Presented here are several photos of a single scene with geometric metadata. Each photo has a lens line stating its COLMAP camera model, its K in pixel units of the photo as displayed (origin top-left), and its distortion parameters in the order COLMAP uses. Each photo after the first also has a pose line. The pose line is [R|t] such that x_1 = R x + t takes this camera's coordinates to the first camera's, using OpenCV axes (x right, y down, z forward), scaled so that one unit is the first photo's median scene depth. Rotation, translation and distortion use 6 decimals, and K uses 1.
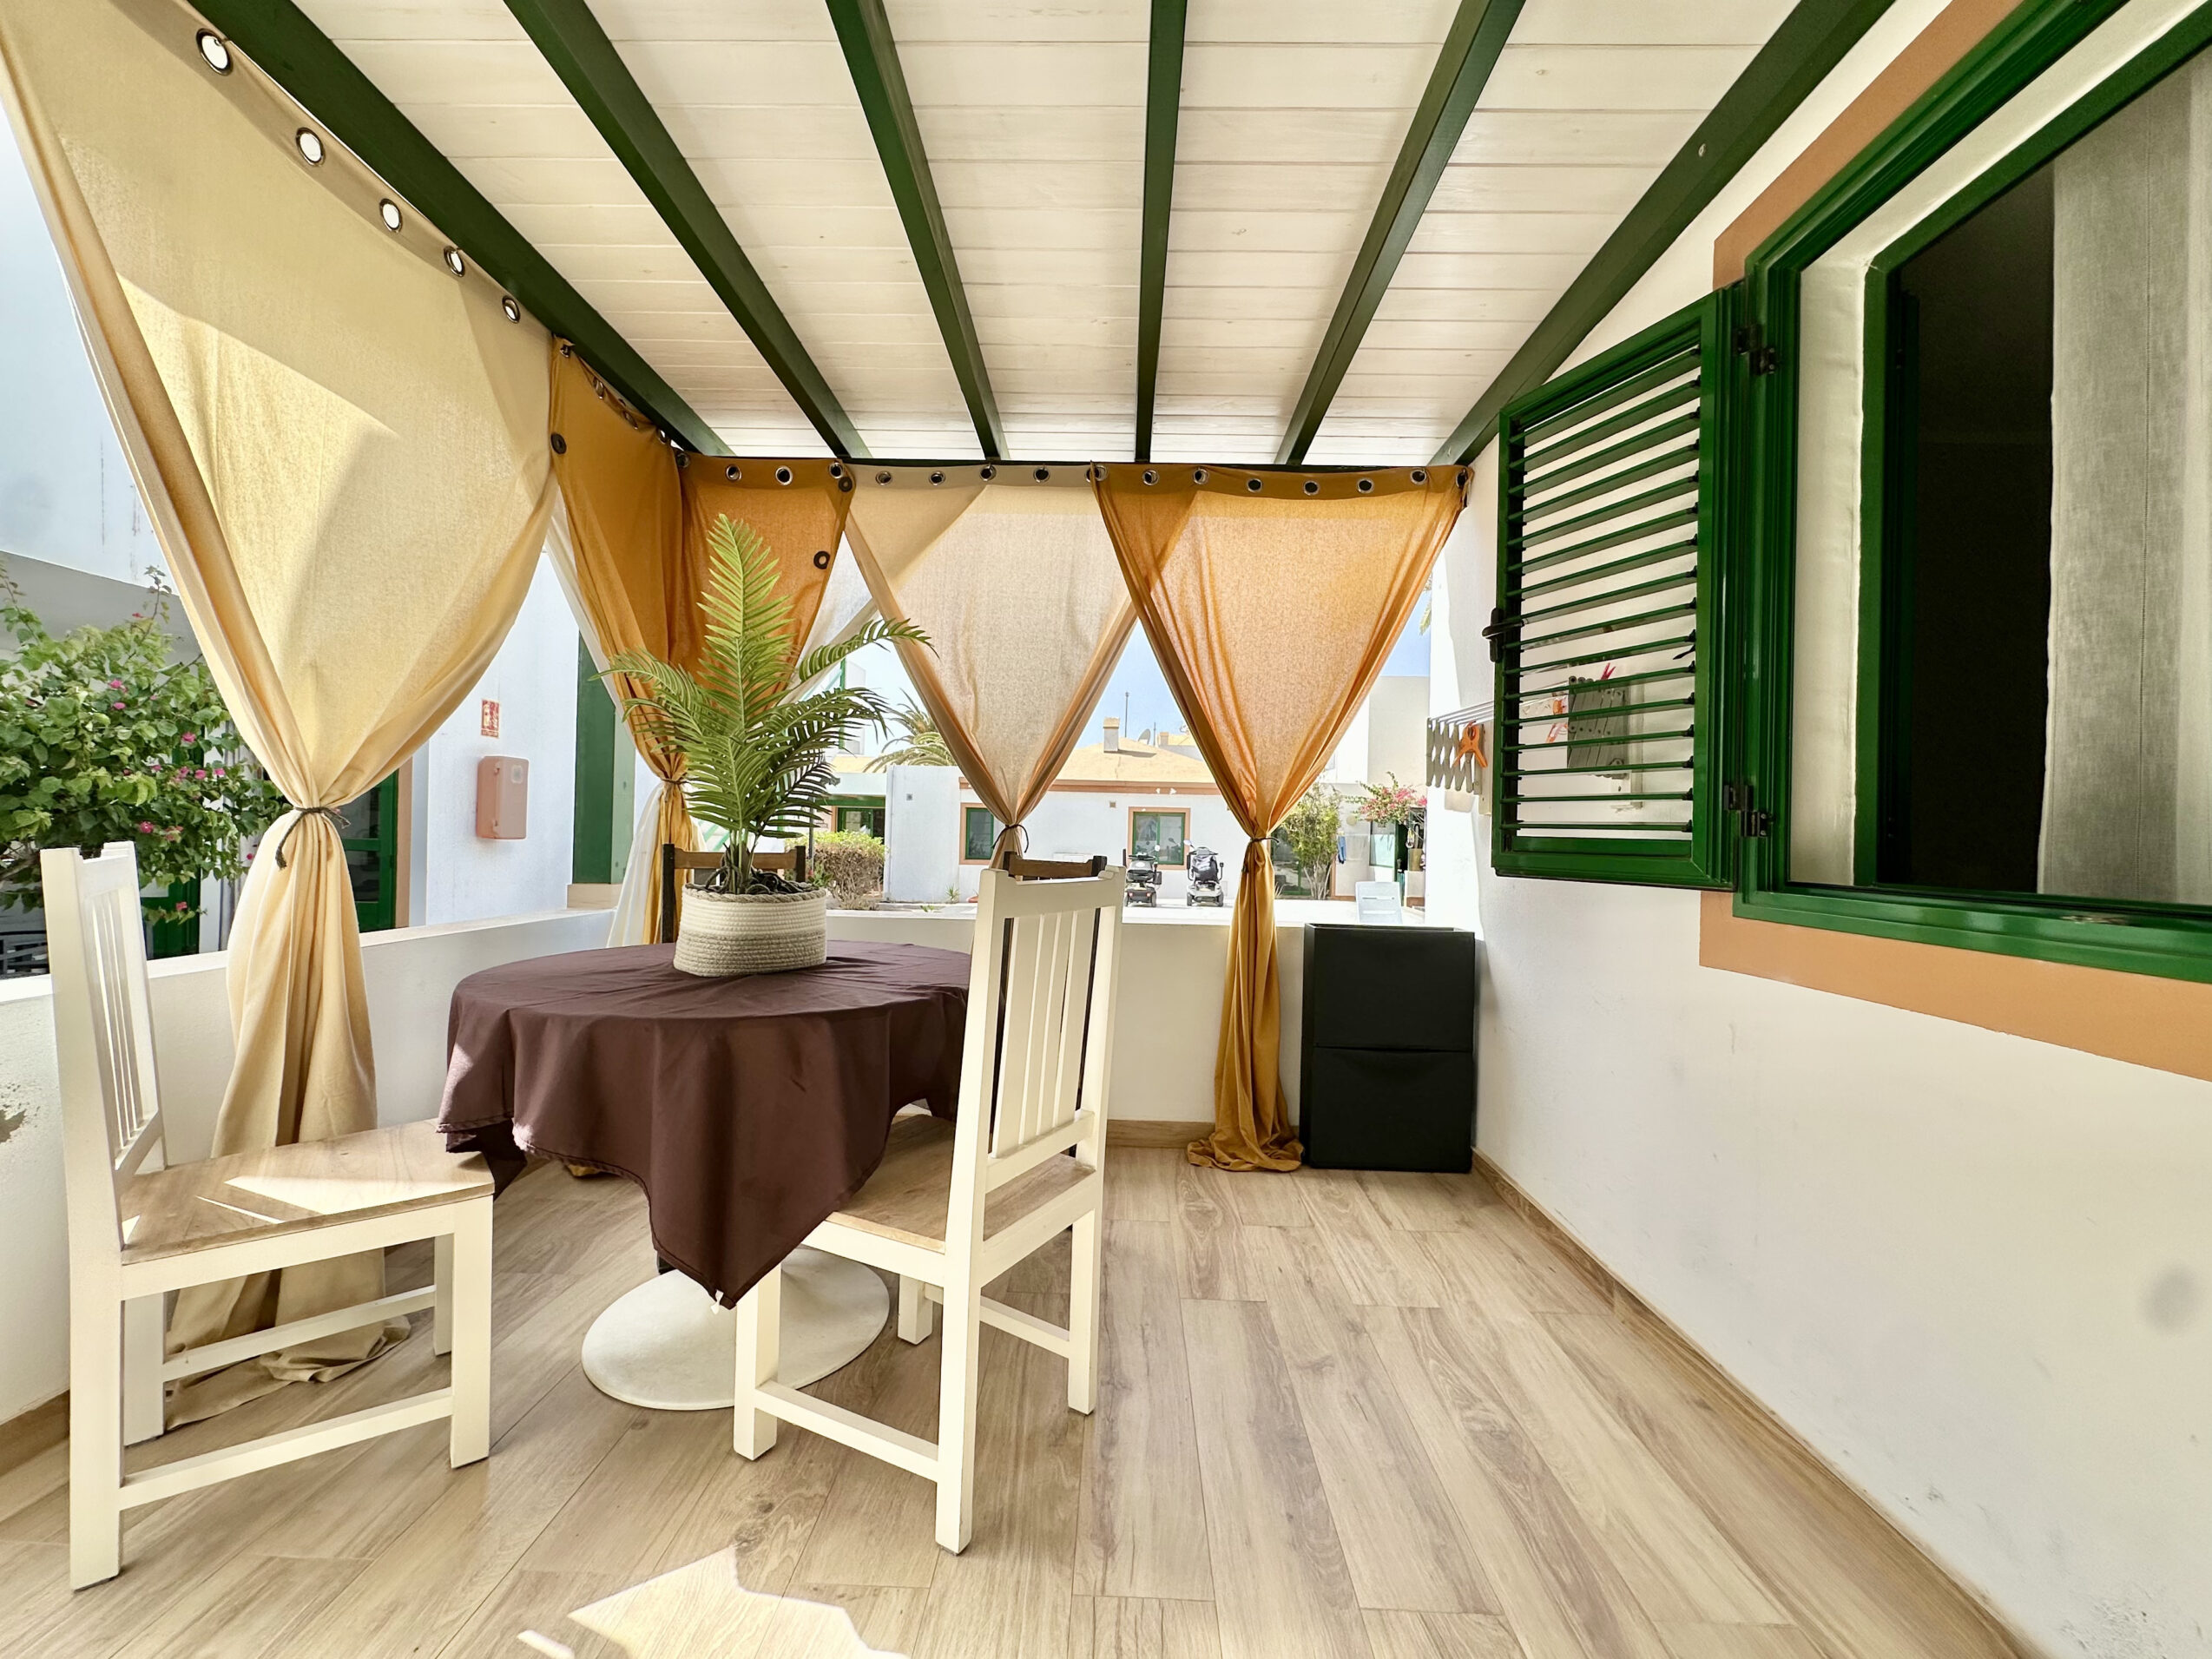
lens RADIAL K [[880.2, 0, 1099.1], [0, 880.2, 828.1], [0, 0, 1]] dist [-0.003898, -0.000009]
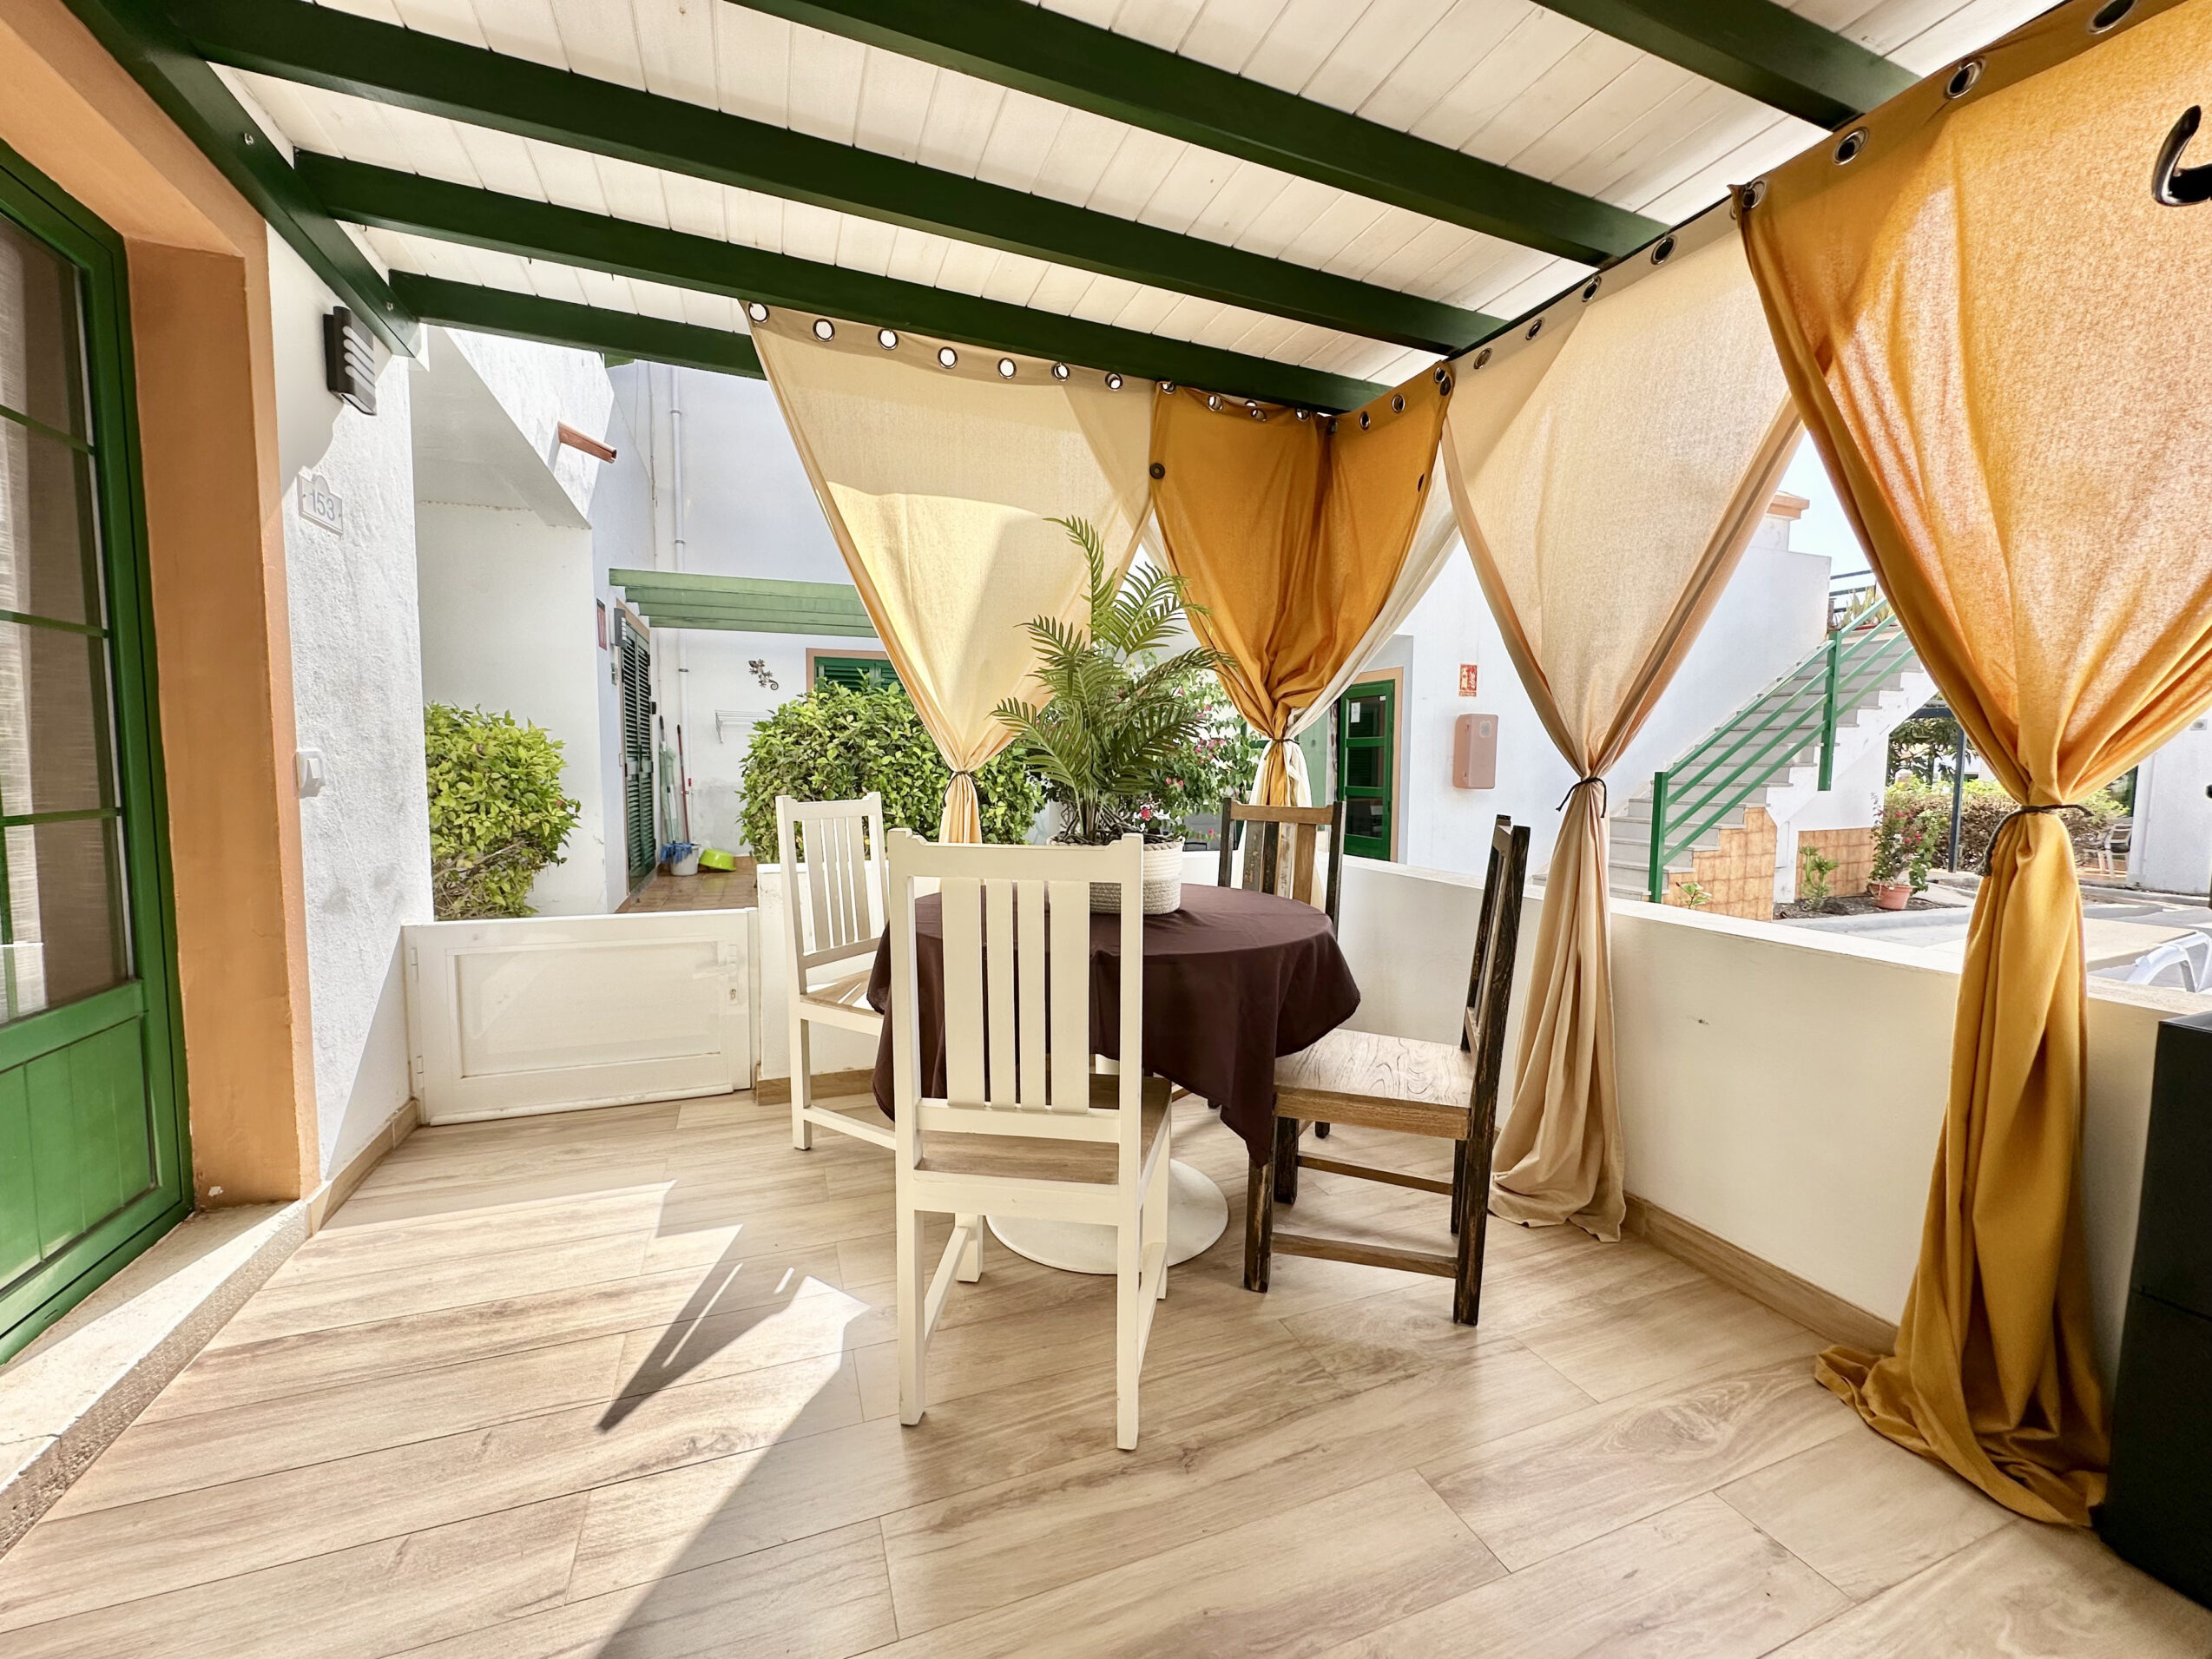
lens RADIAL K [[880.2, 0, 1106.9], [0, 880.2, 831.6], [0, 0, 1]] dist [-0.003898, -0.000009]
pose [[0.389159, 0.054240, -0.919572, 0.409846], [0.004752, 0.998133, 0.060885, -0.007315], [0.921158, -0.028064, 0.388175, 0.349943]]
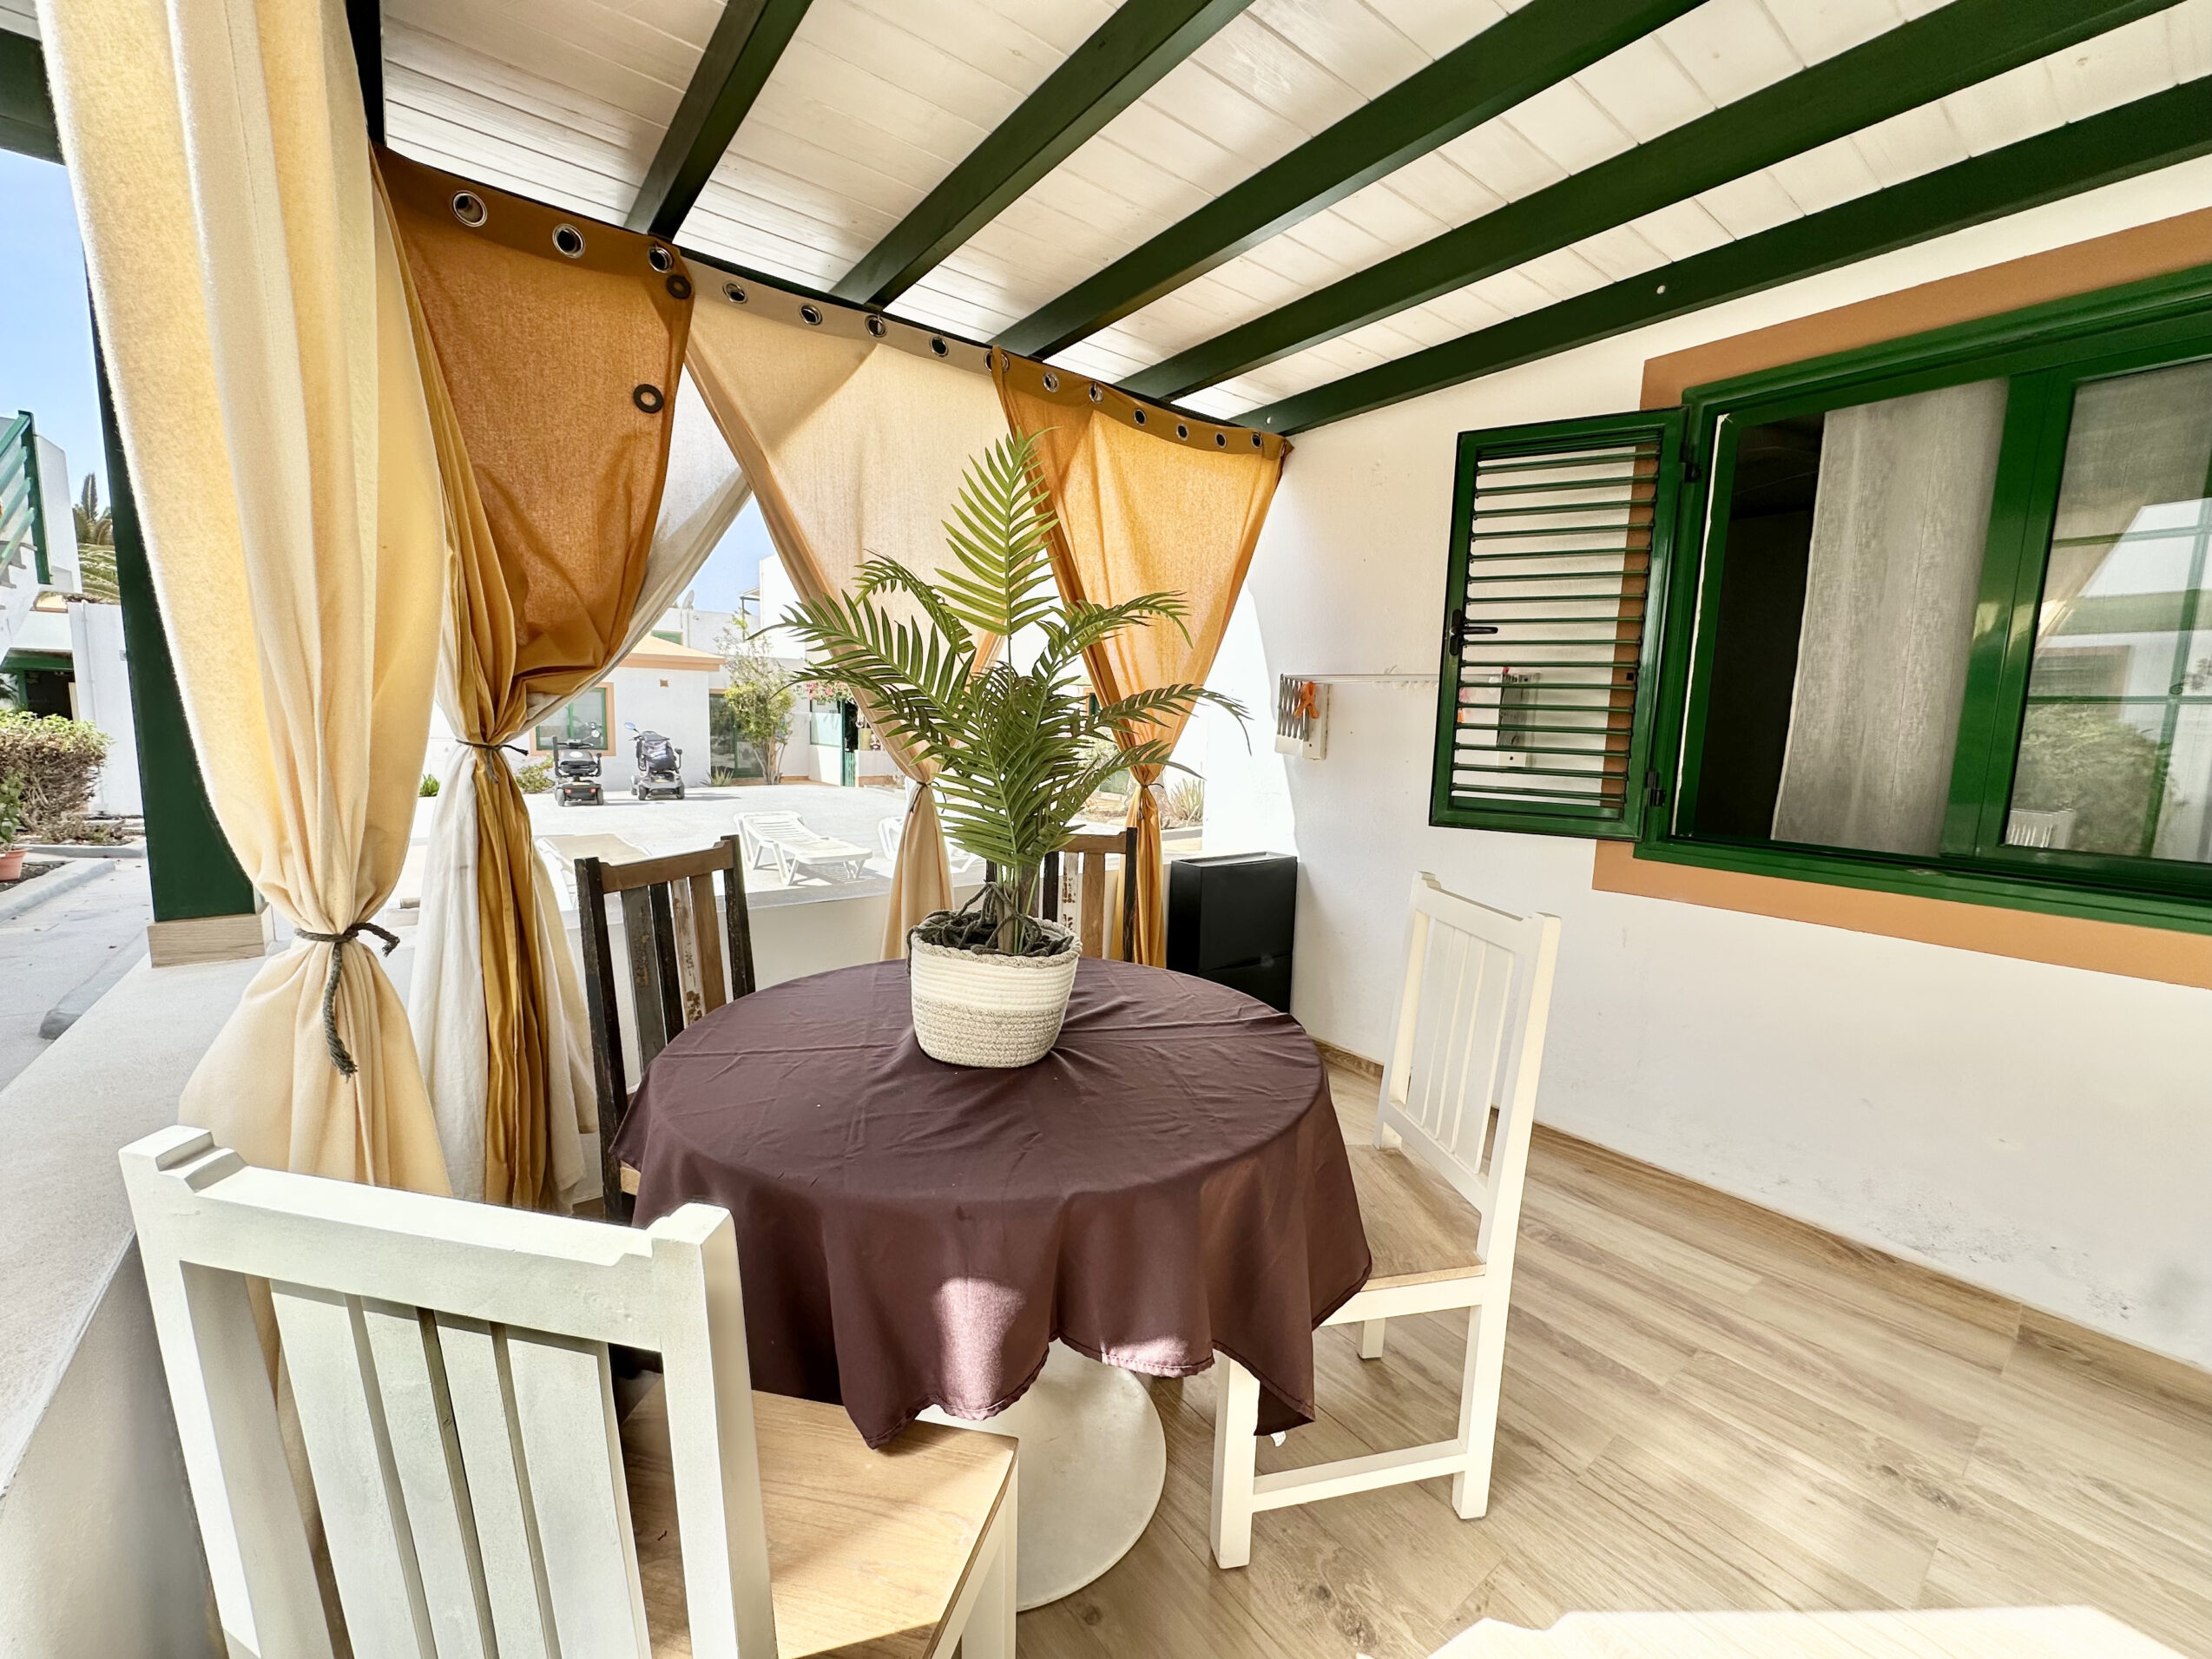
lens RADIAL K [[880.2, 0, 1090.4], [0, 880.2, 832.3], [0, 0, 1]] dist [-0.003898, -0.000009]
pose [[0.778251, -0.083576, 0.622366, -0.504070], [-0.013361, 0.988675, 0.149475, -0.085194], [-0.627811, -0.124644, 0.768321, 0.241001]]
